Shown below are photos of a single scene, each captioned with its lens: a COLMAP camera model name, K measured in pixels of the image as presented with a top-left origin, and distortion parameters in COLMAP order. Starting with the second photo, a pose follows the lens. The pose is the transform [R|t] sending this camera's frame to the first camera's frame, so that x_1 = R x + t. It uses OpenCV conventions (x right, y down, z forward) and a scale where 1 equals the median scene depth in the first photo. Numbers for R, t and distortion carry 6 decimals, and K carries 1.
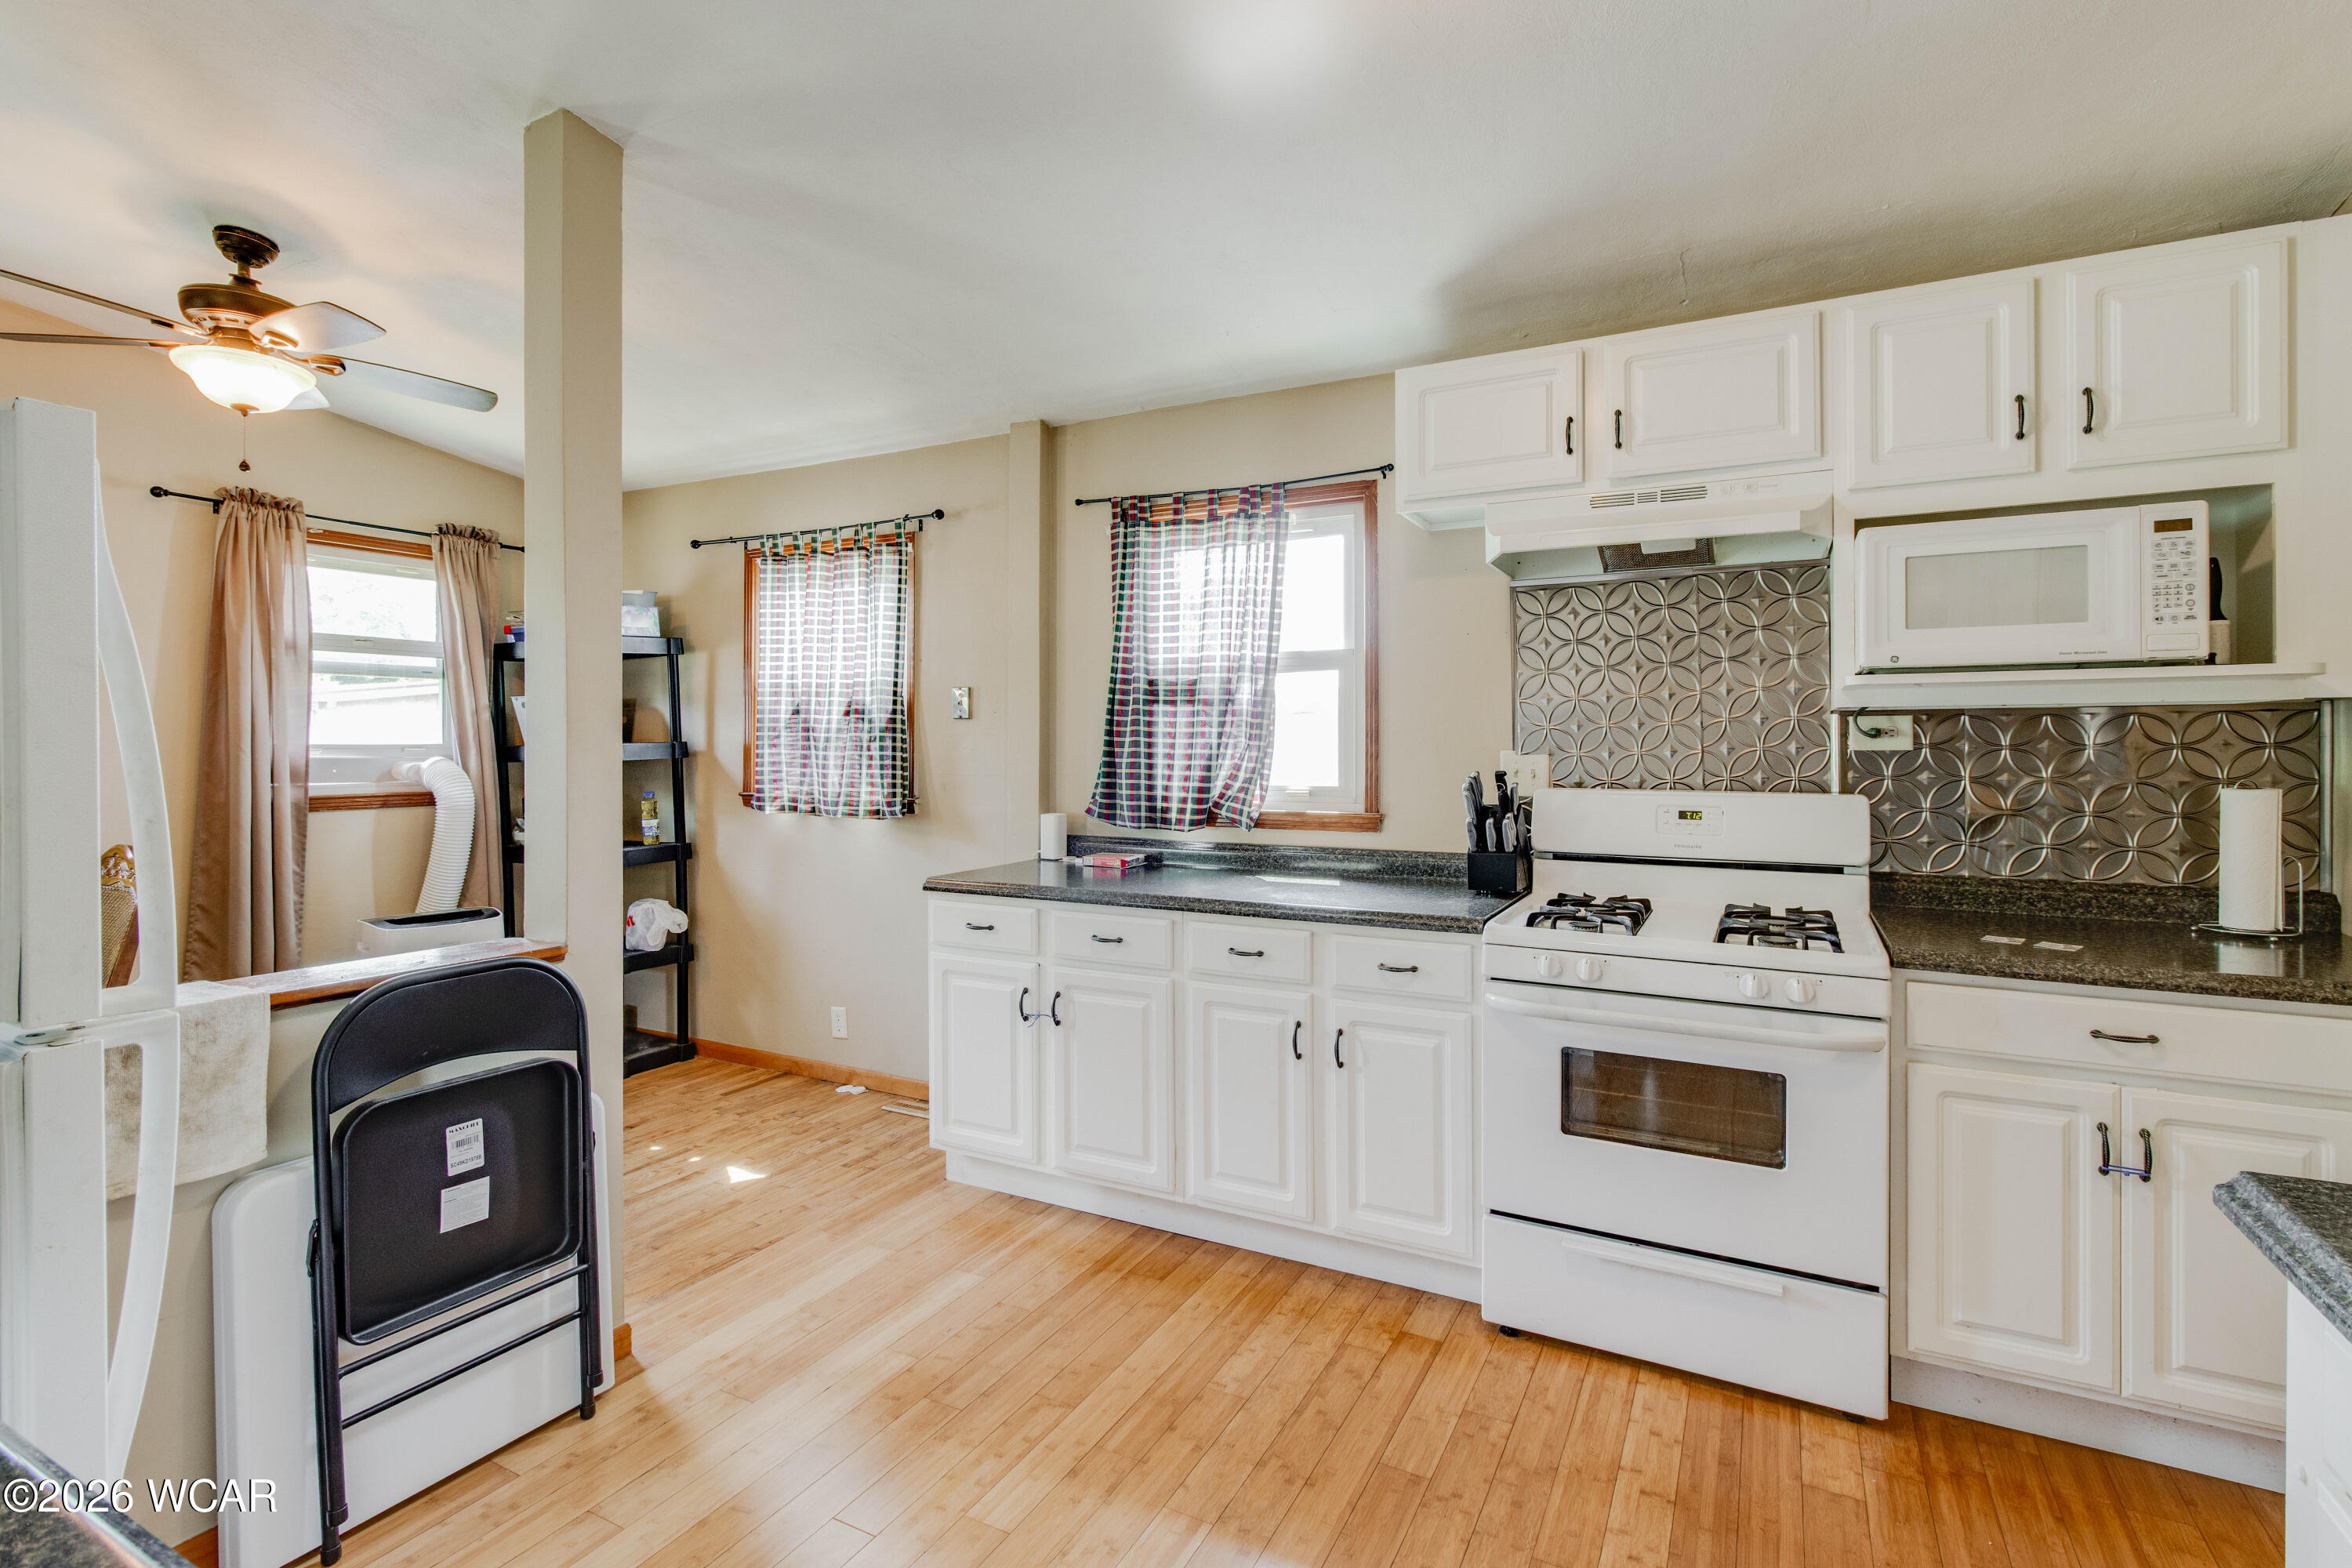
lens RADIAL K [[1103.6, 0, 1234.1], [0, 1103.6, 747.7], [0, 0, 1]] dist [-0.002213, 0.000208]
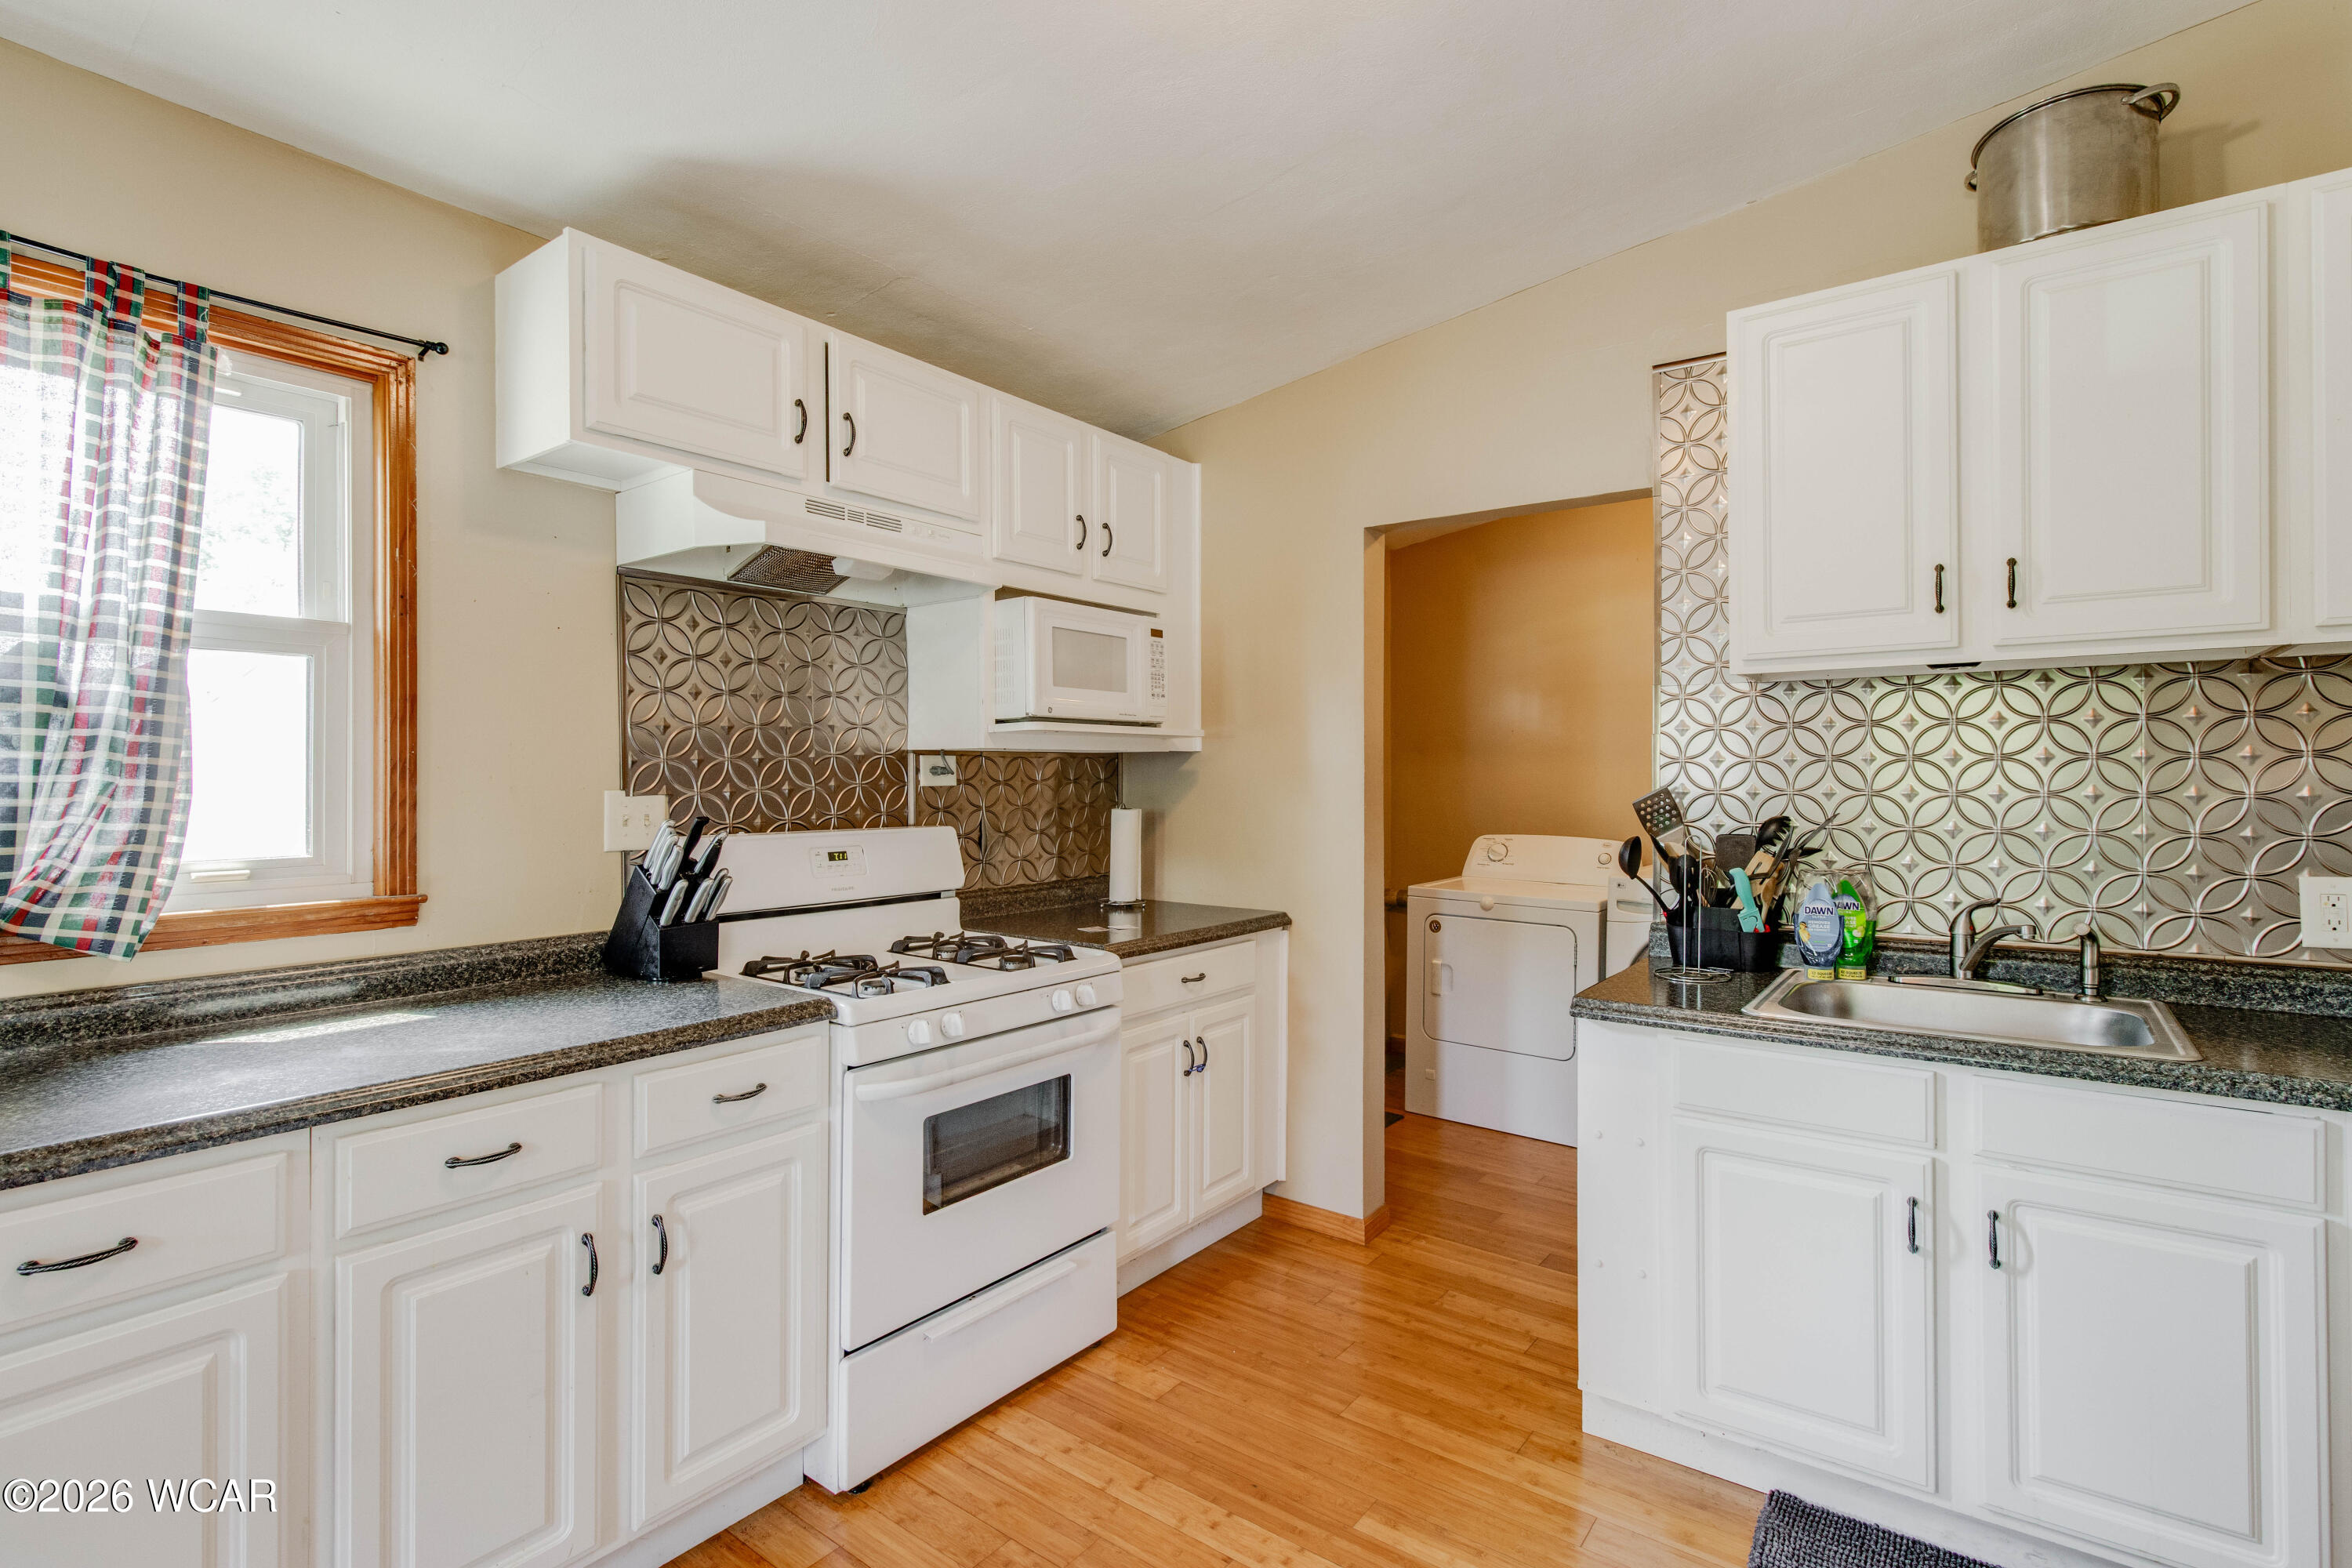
lens RADIAL K [[1103.6, 0, 1175.7], [0, 1103.6, 773.6], [0, 0, 1]] dist [-0.002213, 0.000208]
pose [[0.183163, 0.002449, 0.983080, -0.473913], [0.005678, 0.999978, -0.003549, -0.004698], [-0.983066, 0.006232, 0.183145, 0.546247]]
